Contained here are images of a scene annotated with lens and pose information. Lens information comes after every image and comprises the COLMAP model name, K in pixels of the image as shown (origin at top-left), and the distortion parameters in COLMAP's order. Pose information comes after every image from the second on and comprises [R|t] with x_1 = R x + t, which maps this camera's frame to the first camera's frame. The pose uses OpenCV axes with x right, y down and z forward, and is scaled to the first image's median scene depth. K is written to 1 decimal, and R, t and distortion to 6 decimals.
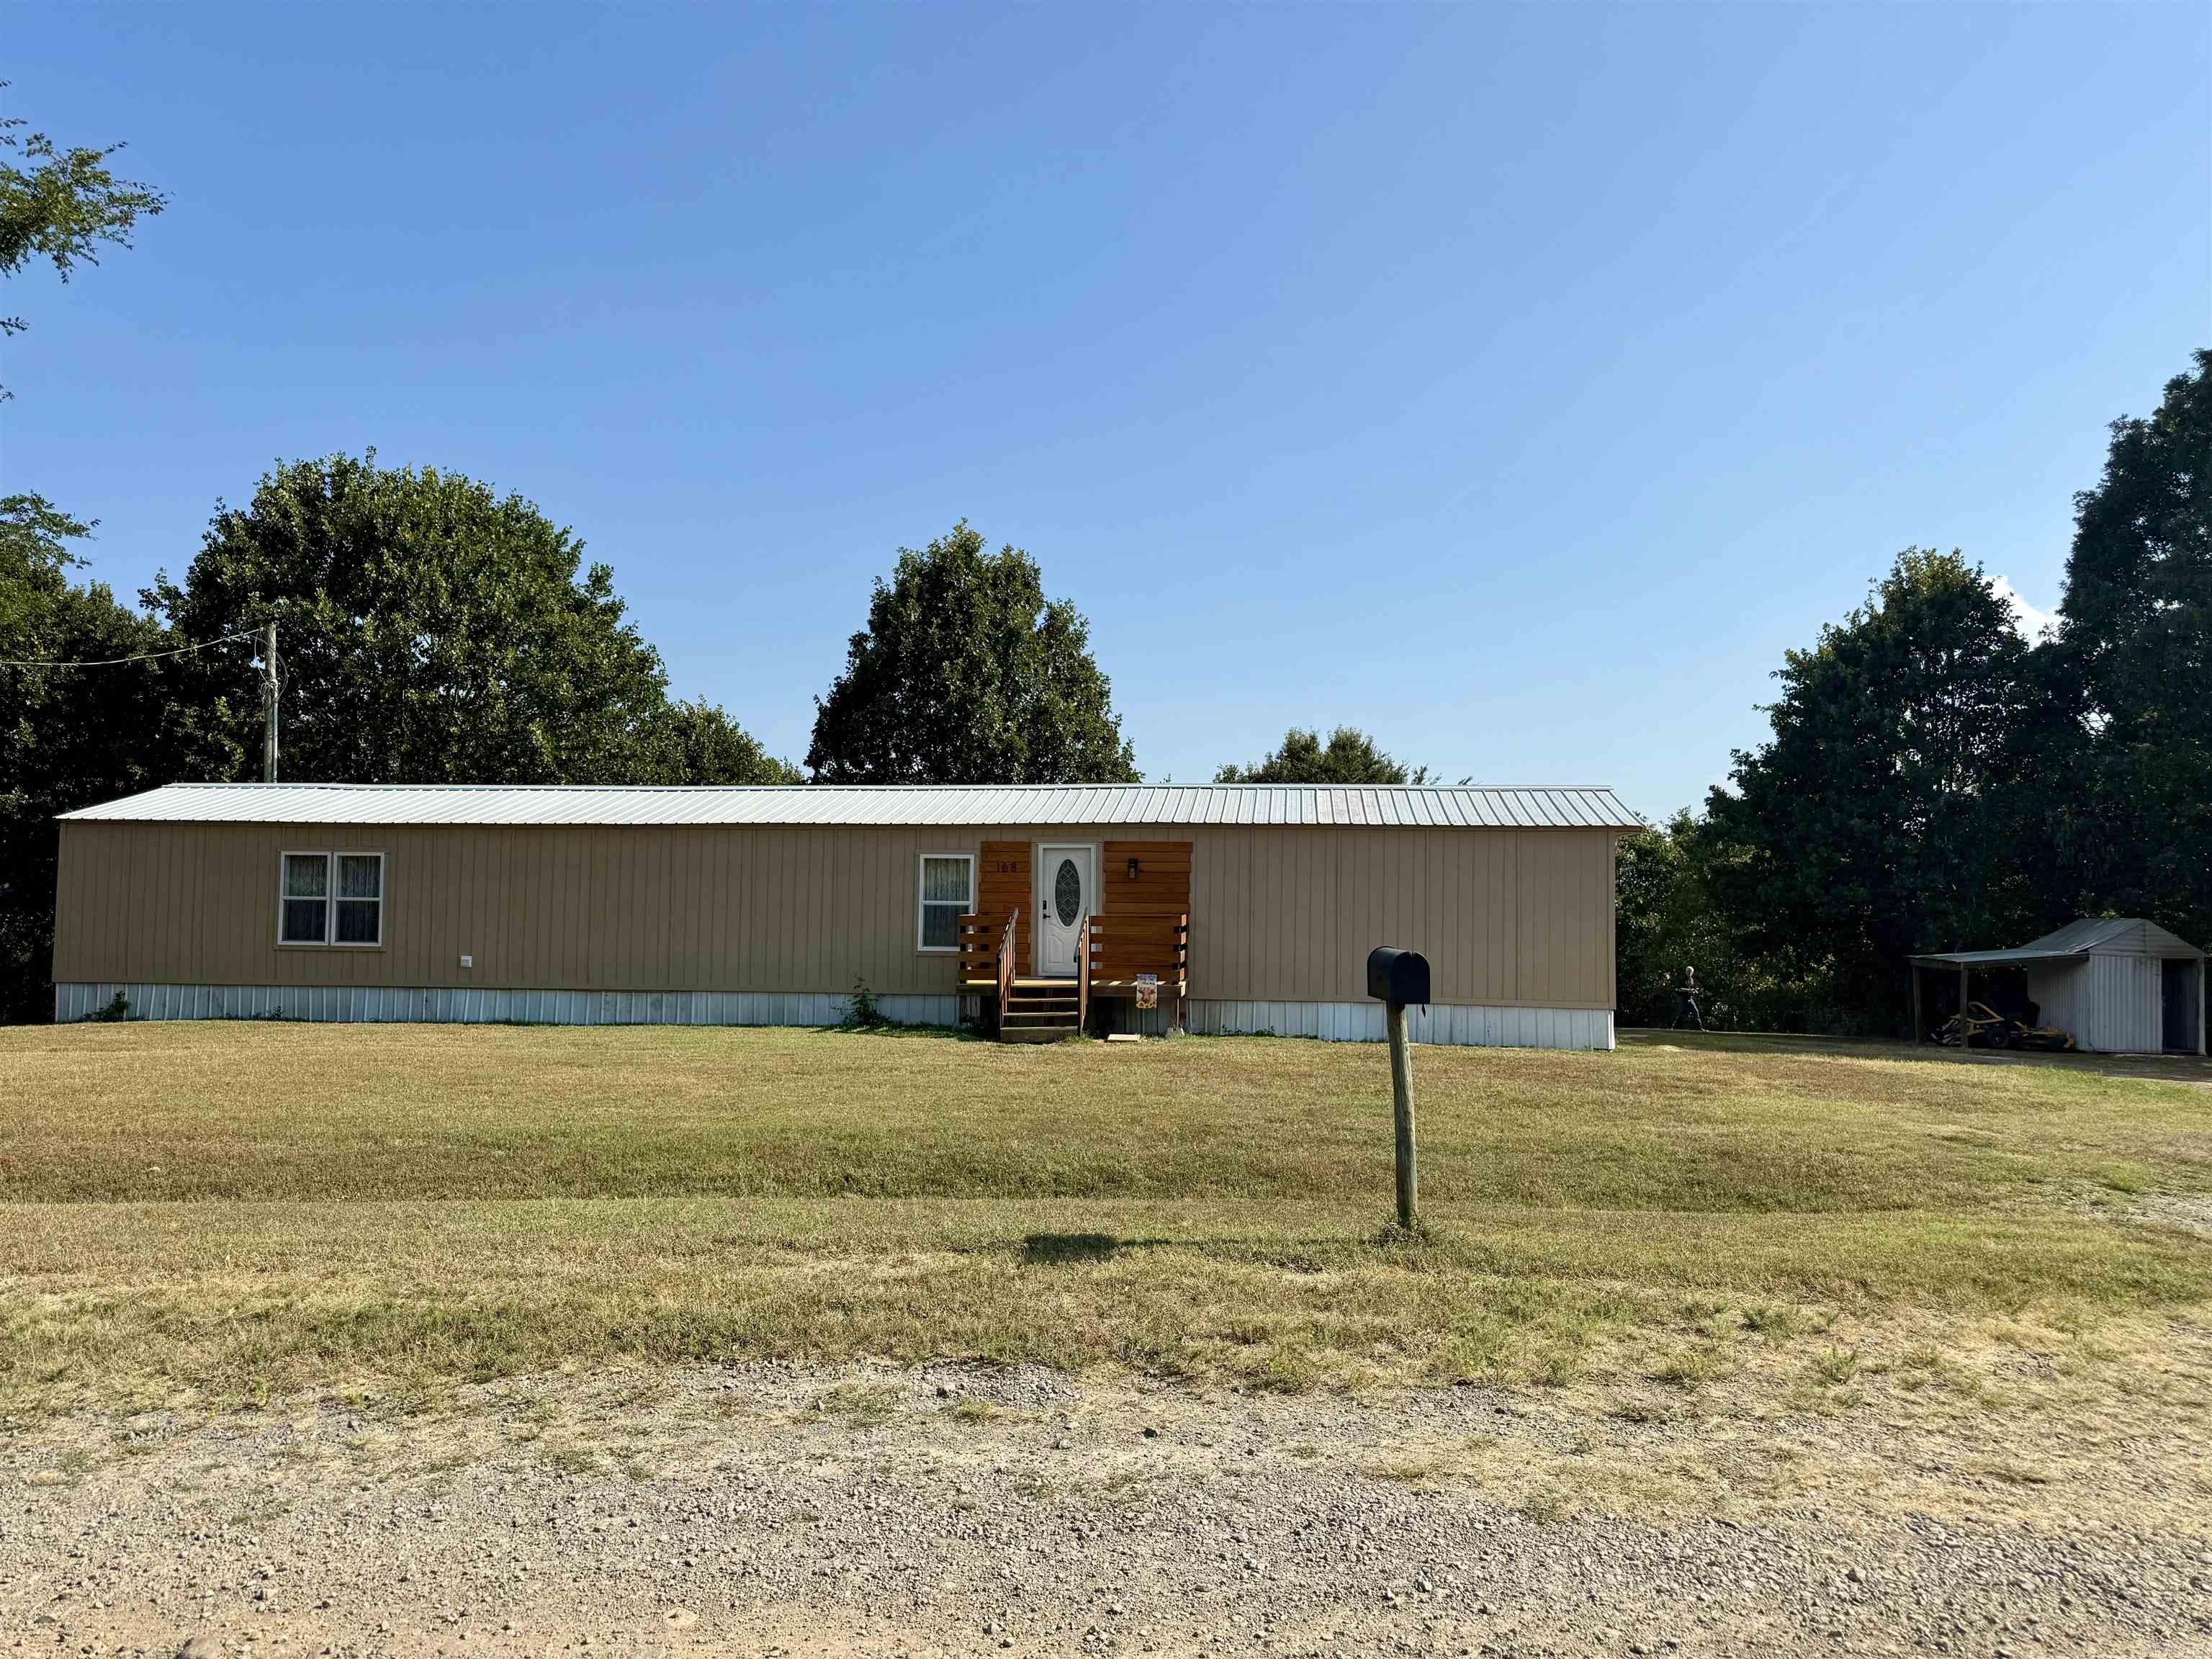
lens RADIAL K [[1561.6, 0, 1105.9], [0, 1561.6, 842.5], [0, 0, 1]] dist [0.041623, -0.067690]
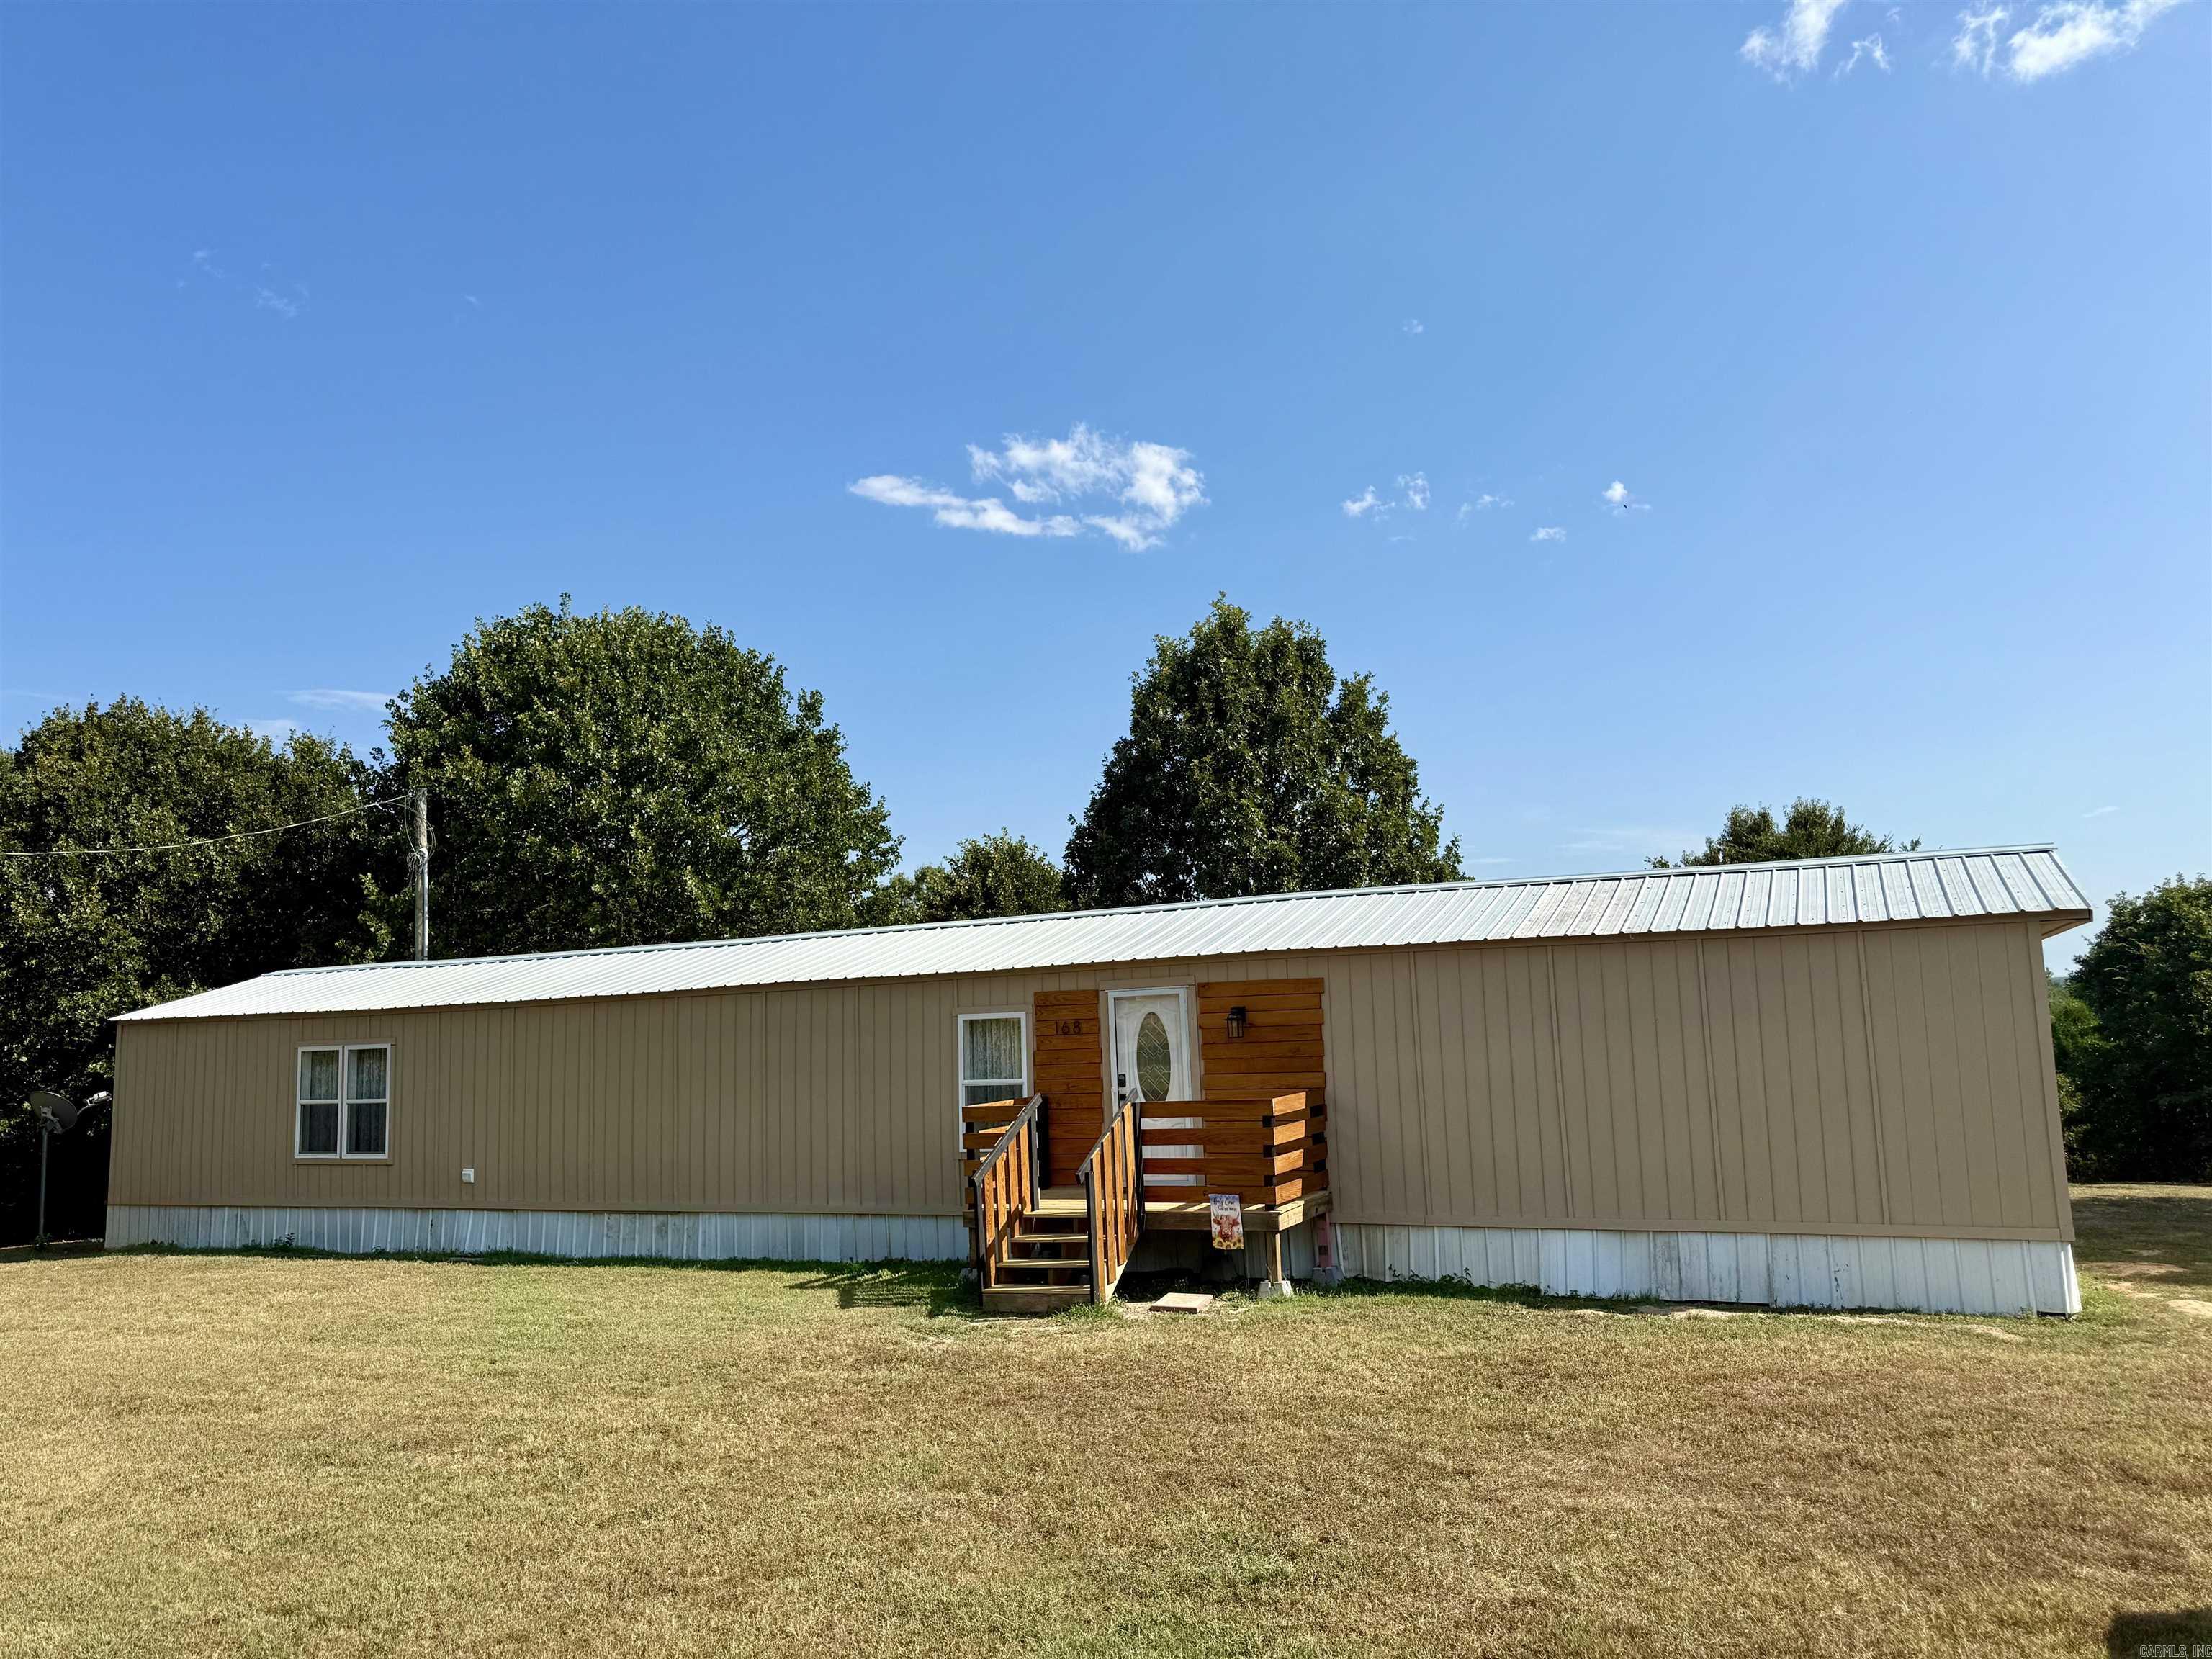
lens RADIAL K [[1561.6, 0, 1100.1], [0, 1561.6, 806.3], [0, 0, 1]] dist [0.041623, -0.067690]
pose [[0.946284, -0.090468, -0.310421, 0.128963], [0.058621, 0.992151, -0.110450, -0.003379], [0.317977, 0.086320, 0.944161, 0.249033]]
